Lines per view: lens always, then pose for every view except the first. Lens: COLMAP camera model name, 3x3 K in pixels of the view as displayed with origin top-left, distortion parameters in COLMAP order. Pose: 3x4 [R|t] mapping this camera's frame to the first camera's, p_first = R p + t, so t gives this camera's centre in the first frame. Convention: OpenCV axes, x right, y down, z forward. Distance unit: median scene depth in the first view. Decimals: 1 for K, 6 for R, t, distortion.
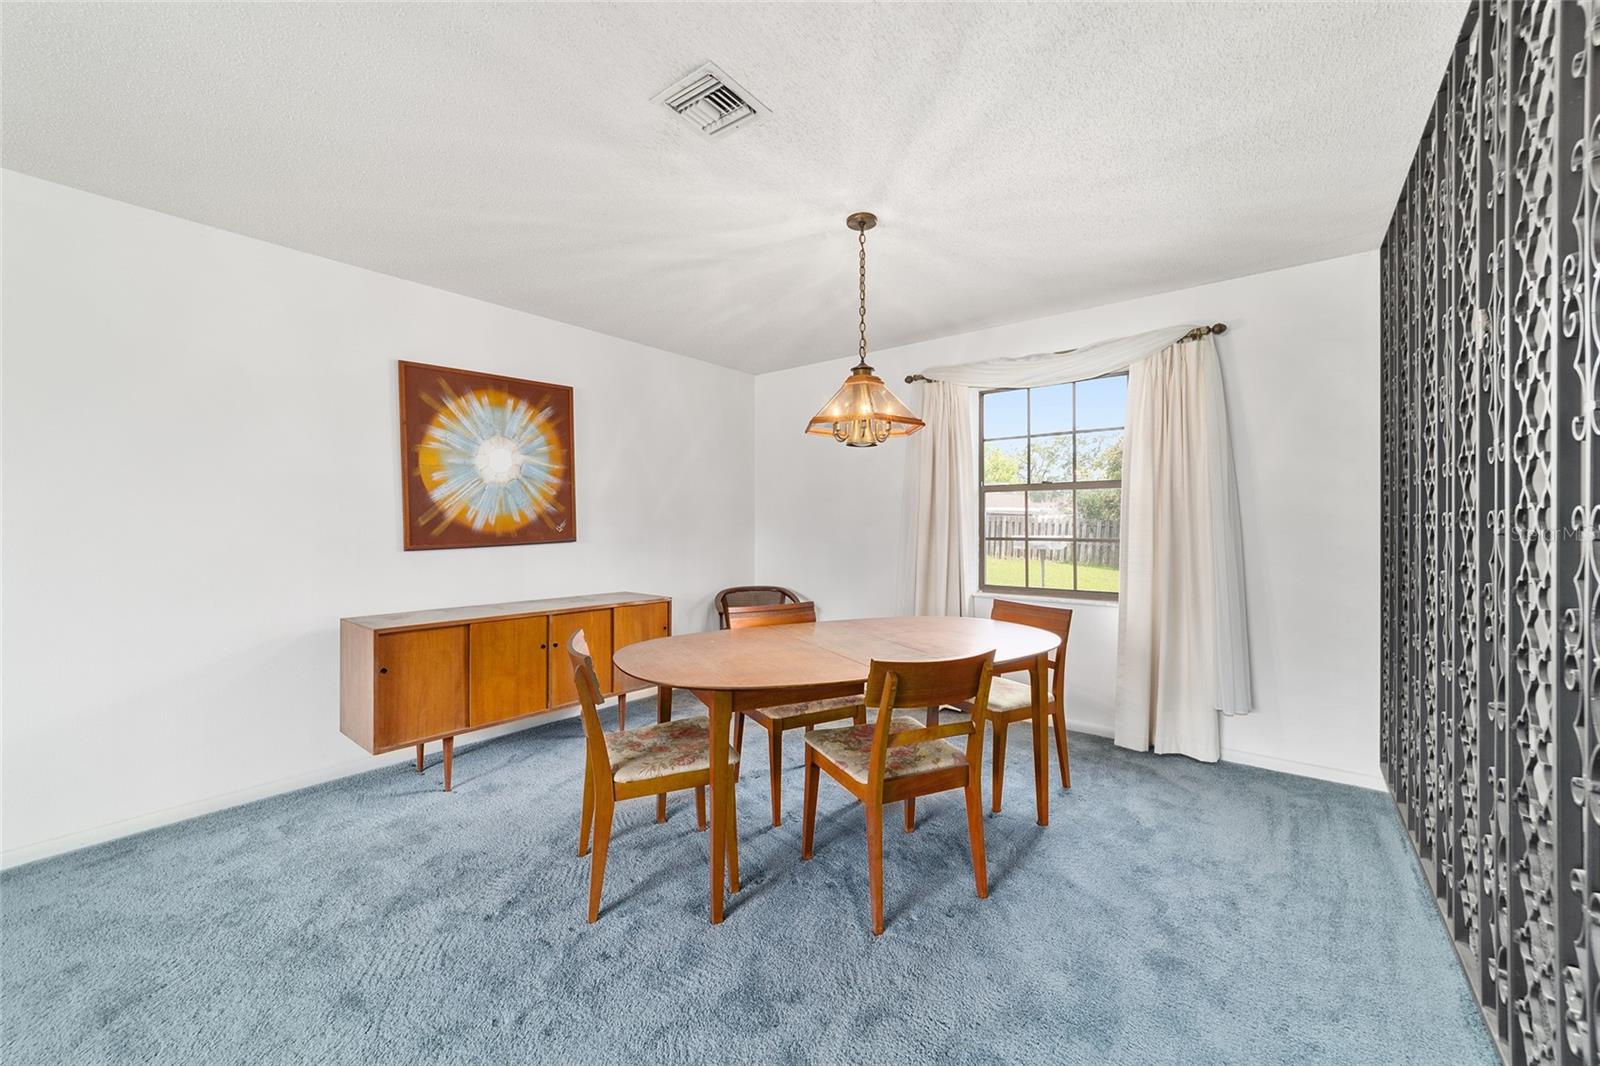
lens RADIAL K [[628.5, 0, 797.0], [0, 628.5, 526.6], [0, 0, 1]] dist [-0.019287, 0.009047]
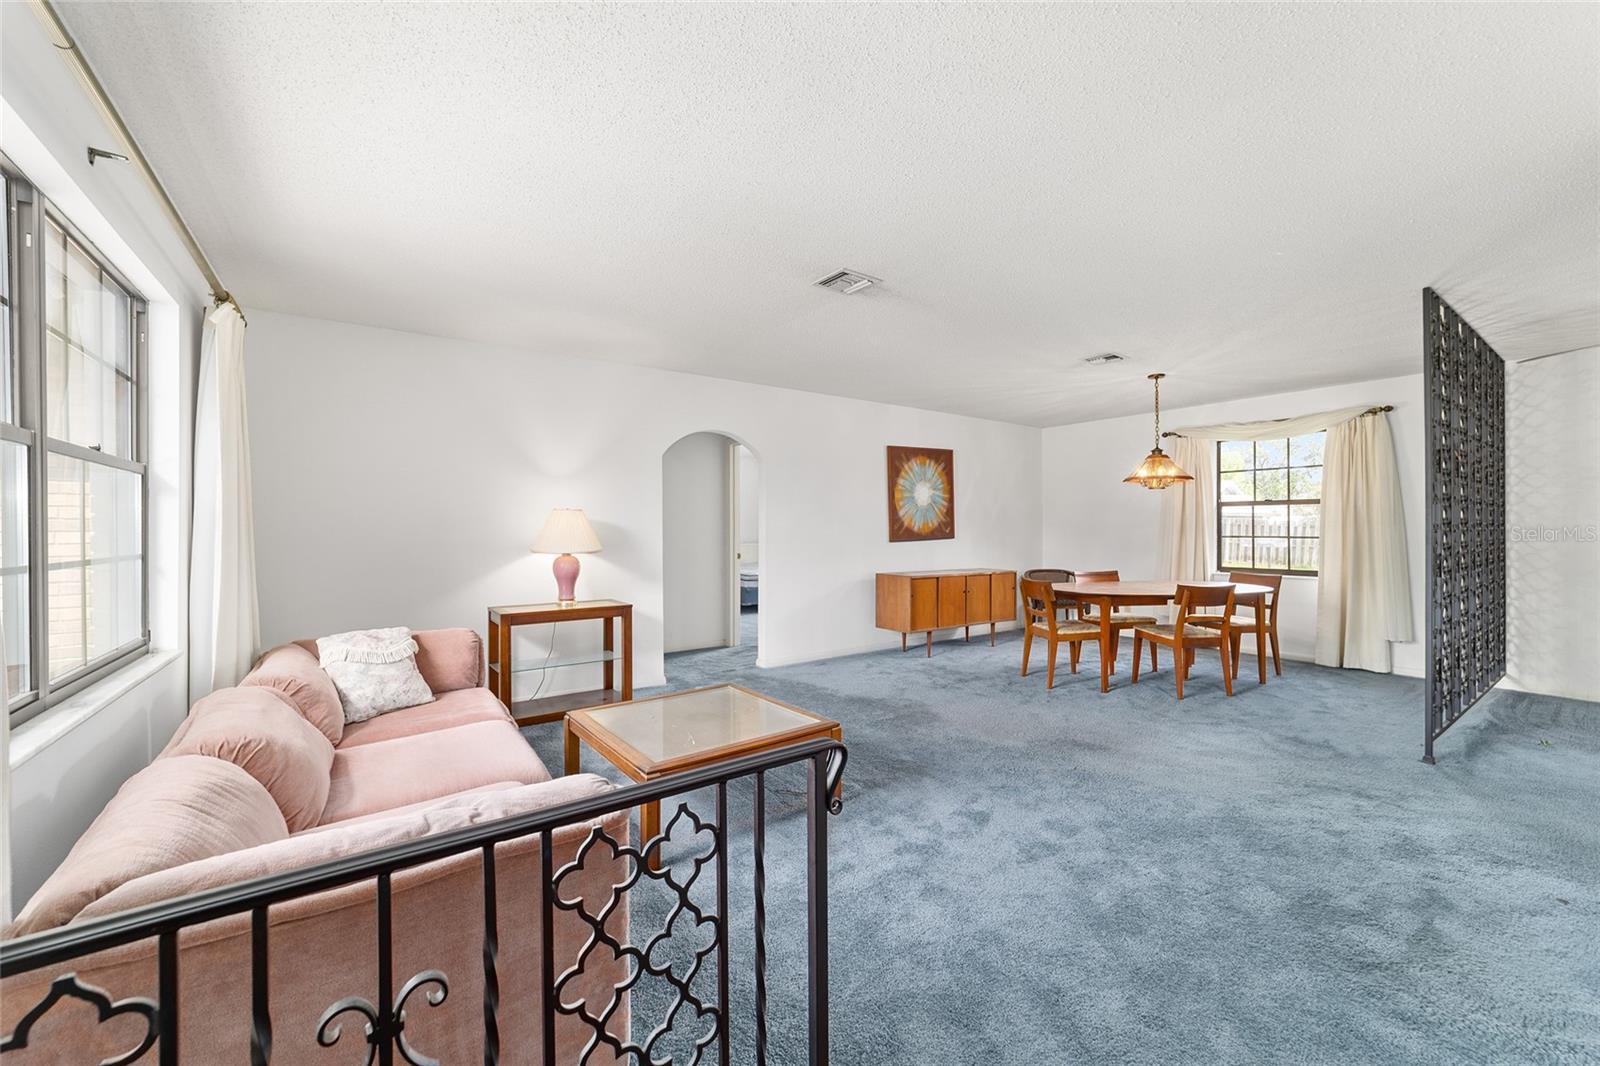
lens RADIAL K [[628.5, 0, 797.0], [0, 628.5, 526.6], [0, 0, 1]] dist [-0.019287, 0.009047]
pose [[0.960953, -0.001432, -0.276709, -0.344612], [0.000035, 0.999987, -0.005054, 0.000308], [0.276712, 0.004847, 0.960941, -0.946579]]
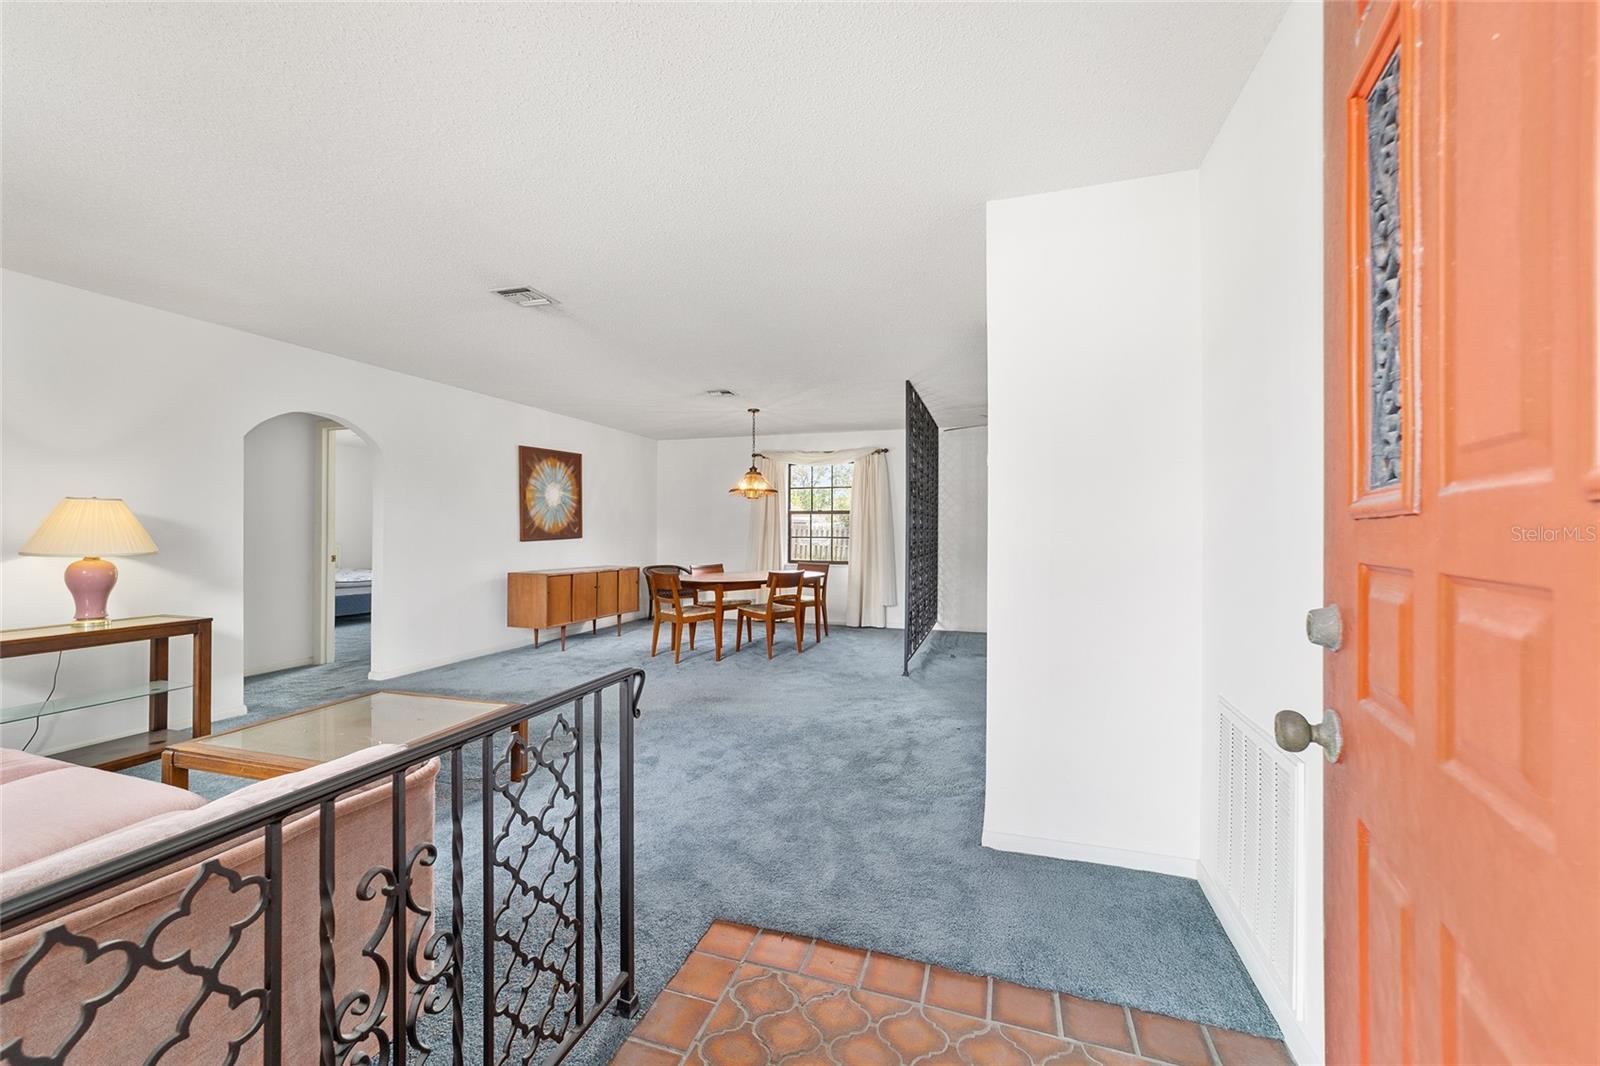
lens RADIAL K [[623.6, 0, 800.0], [0, 623.6, 533.0], [0, 0, 1]] dist [-0.000422, 0.000016]
pose [[0.937233, 0.005095, 0.348667, -0.465194], [-0.005731, 0.999983, 0.000792, 0.005247], [-0.348657, -0.002740, 0.937246, -1.116210]]
